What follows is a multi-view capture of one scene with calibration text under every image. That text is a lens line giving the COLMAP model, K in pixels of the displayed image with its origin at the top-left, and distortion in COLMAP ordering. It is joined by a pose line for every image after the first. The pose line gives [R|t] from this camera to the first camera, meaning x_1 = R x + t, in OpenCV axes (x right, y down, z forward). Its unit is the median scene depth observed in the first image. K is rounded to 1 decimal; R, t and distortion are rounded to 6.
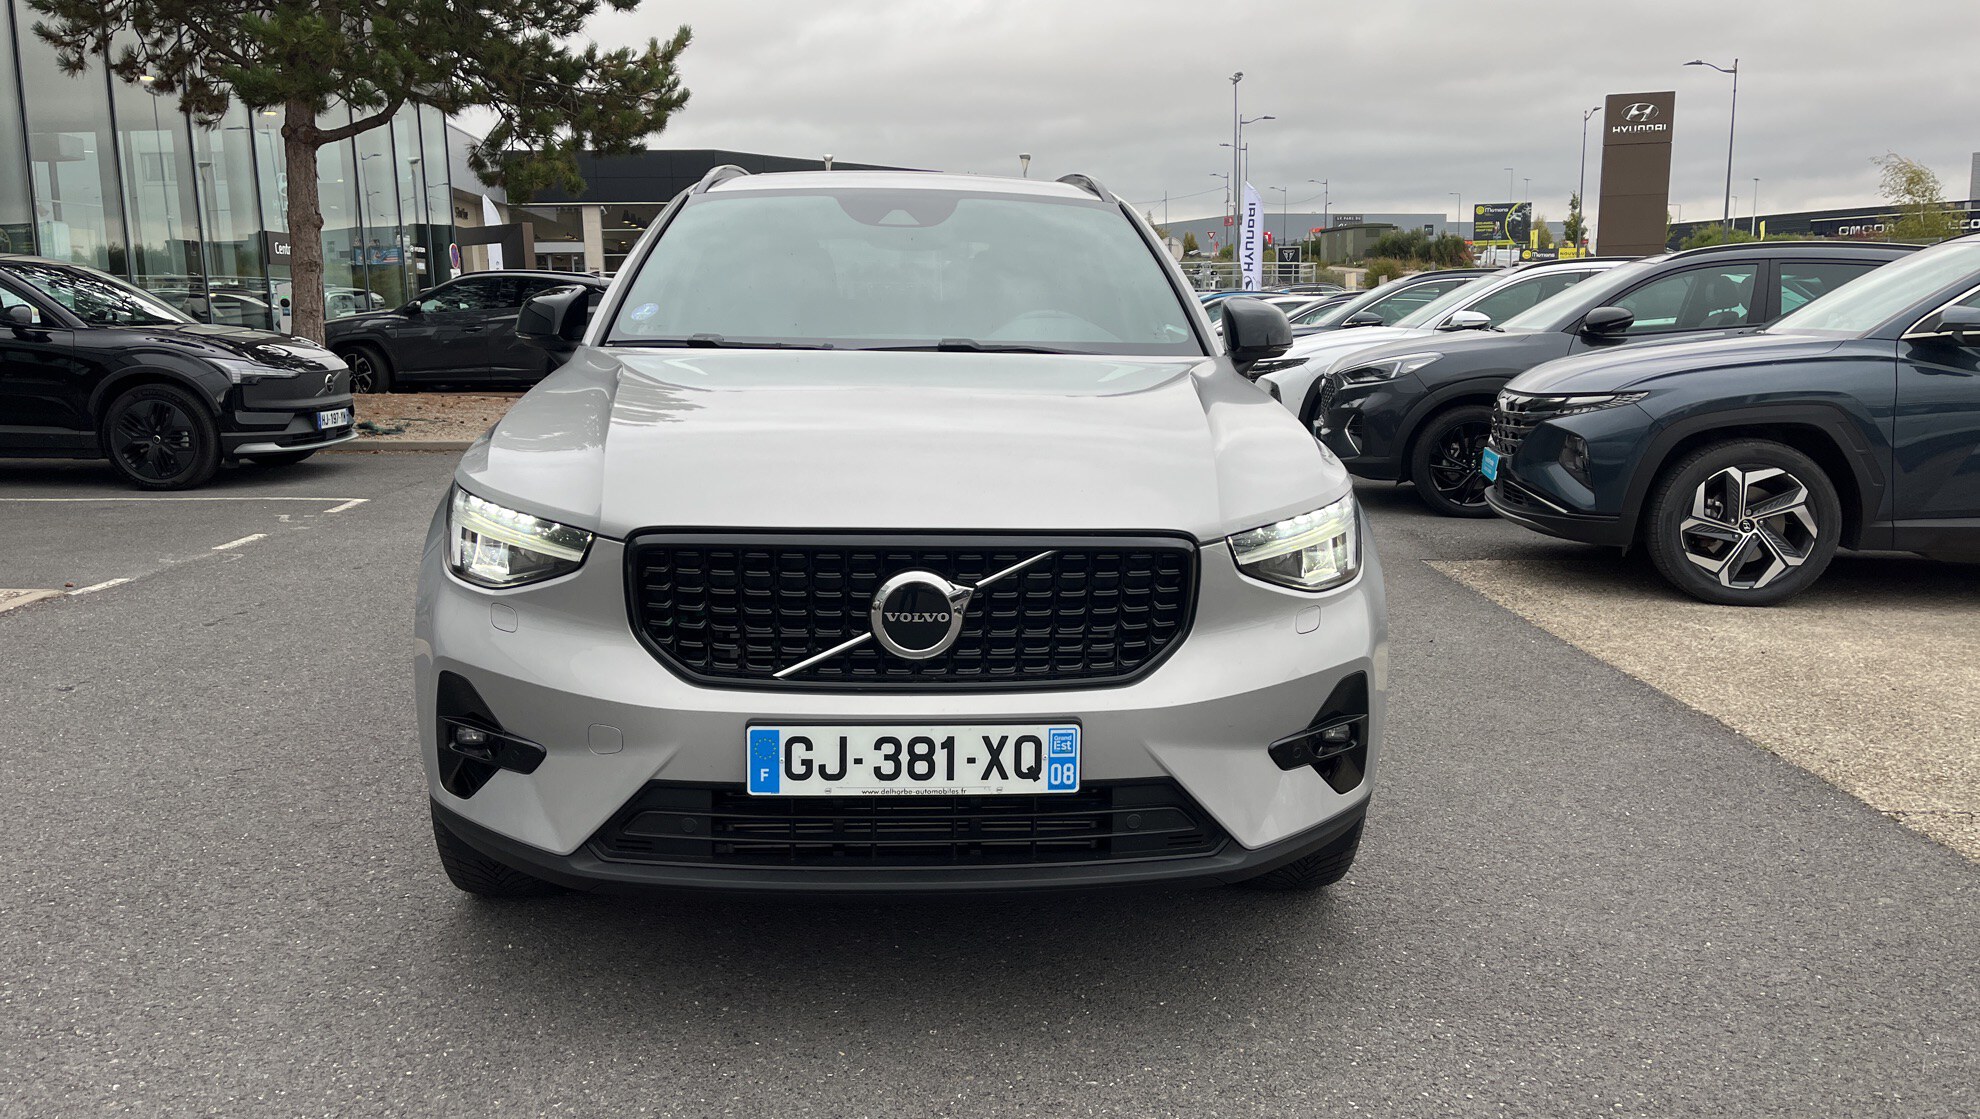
lens RADIAL K [[1576.6, 0, 996.3], [0, 1576.6, 553.0], [0, 0, 1]] dist [0.076582, -0.087755]
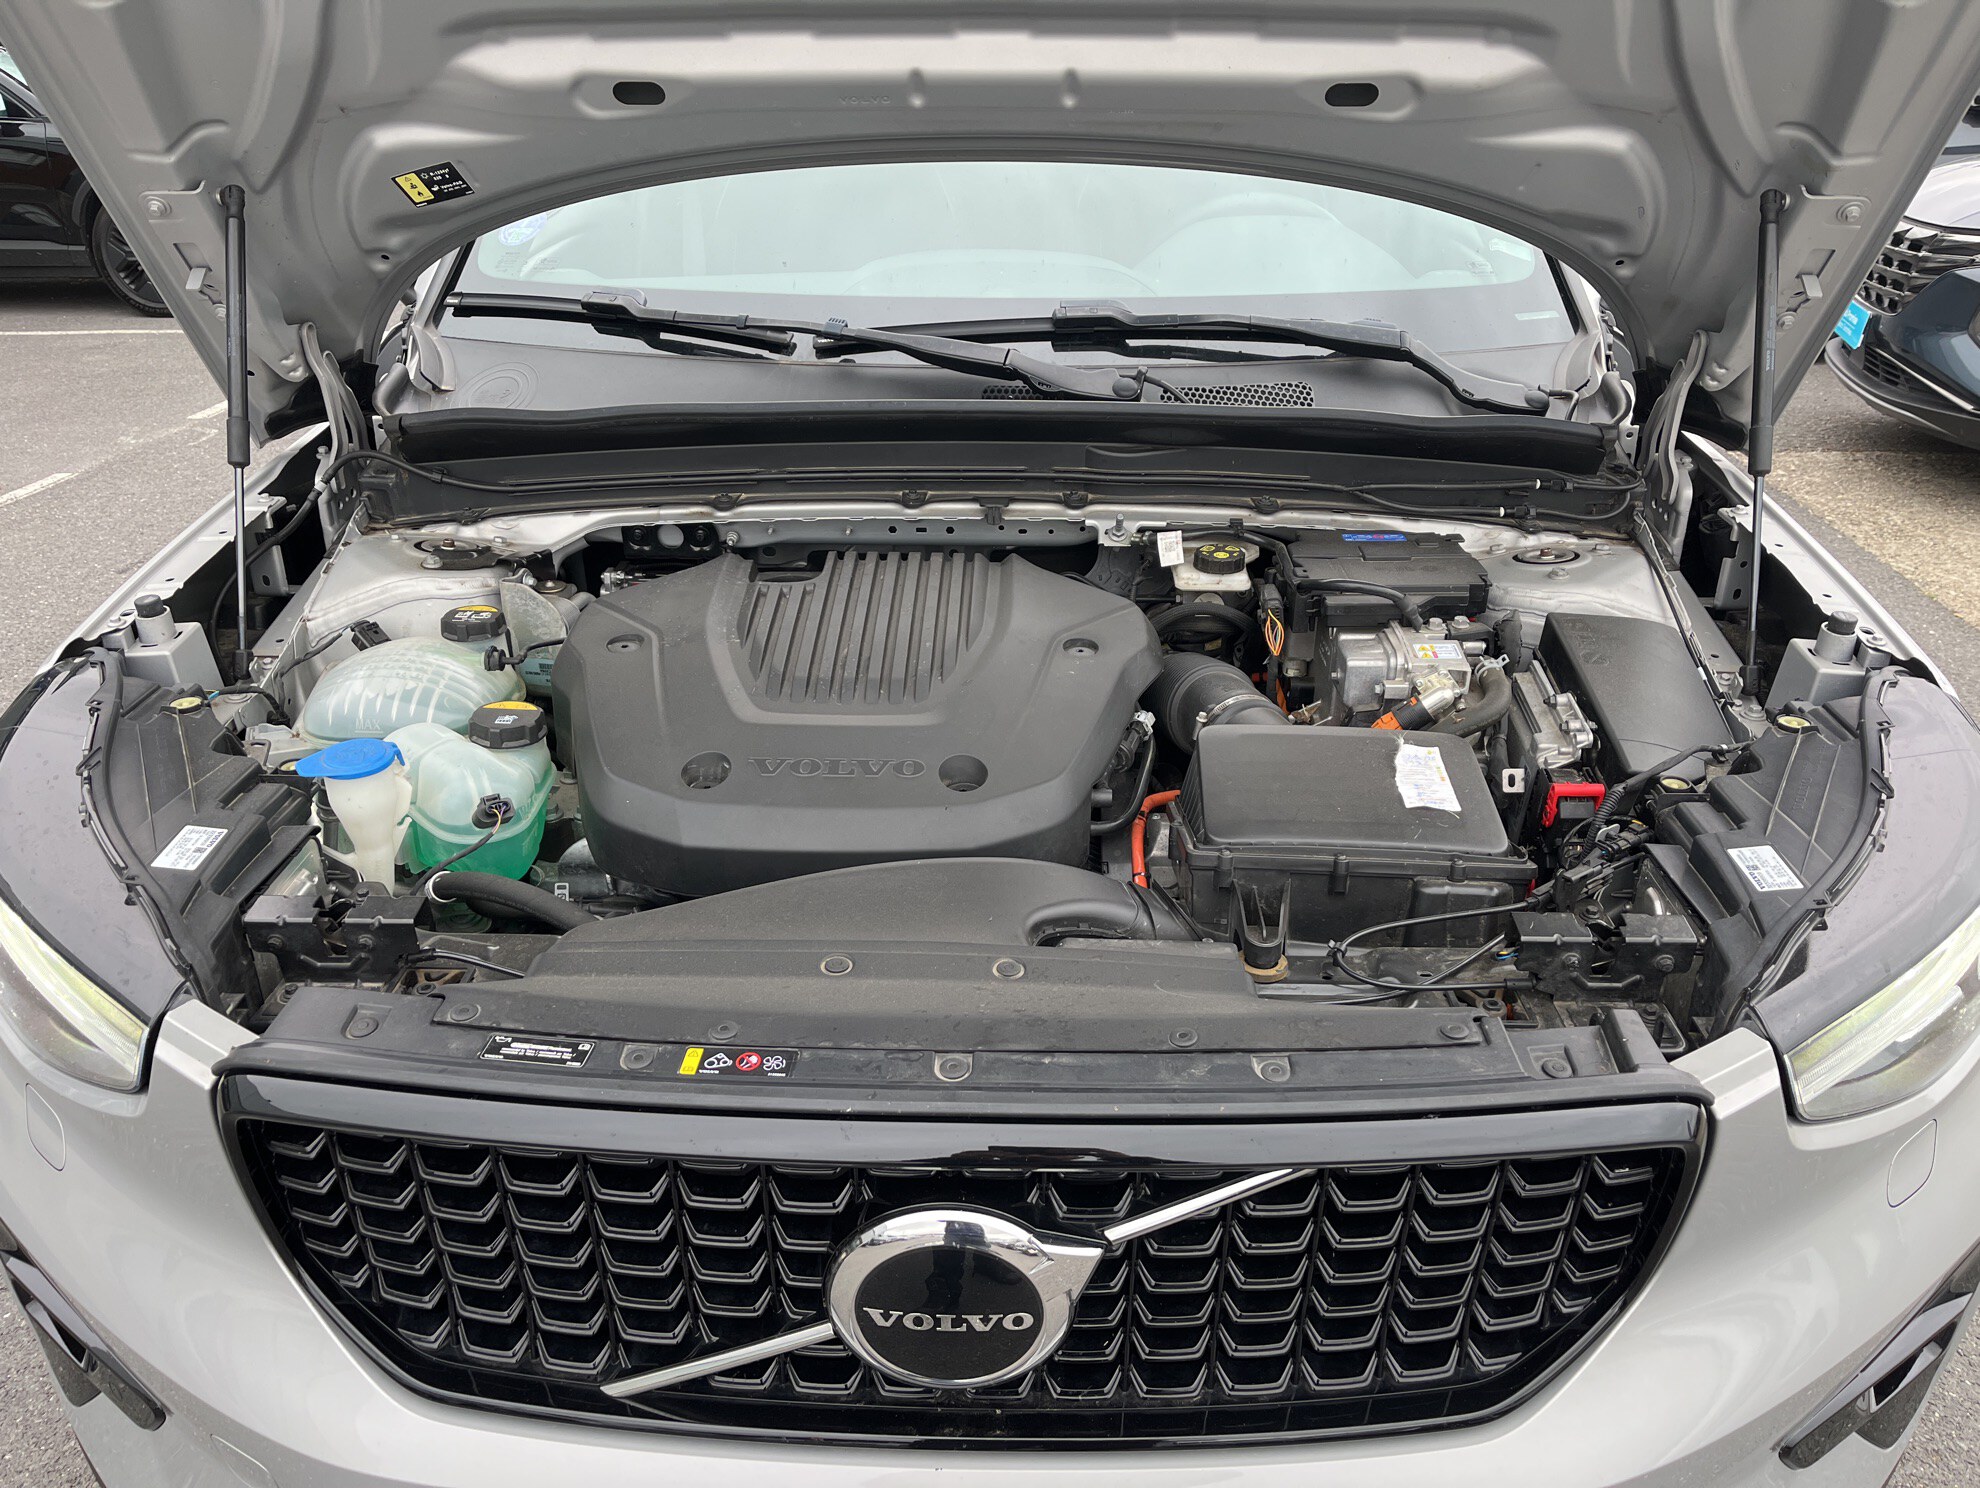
lens RADIAL K [[1592.0, 0, 989.1], [0, 1592.0, 743.1], [0, 0, 1]] dist [-0.011926, -0.007828]
pose [[0.995579, 0.022716, -0.091139, -0.003409], [0.002917, 0.962371, 0.271724, -0.073518], [0.093882, -0.270789, 0.958050, 0.253912]]
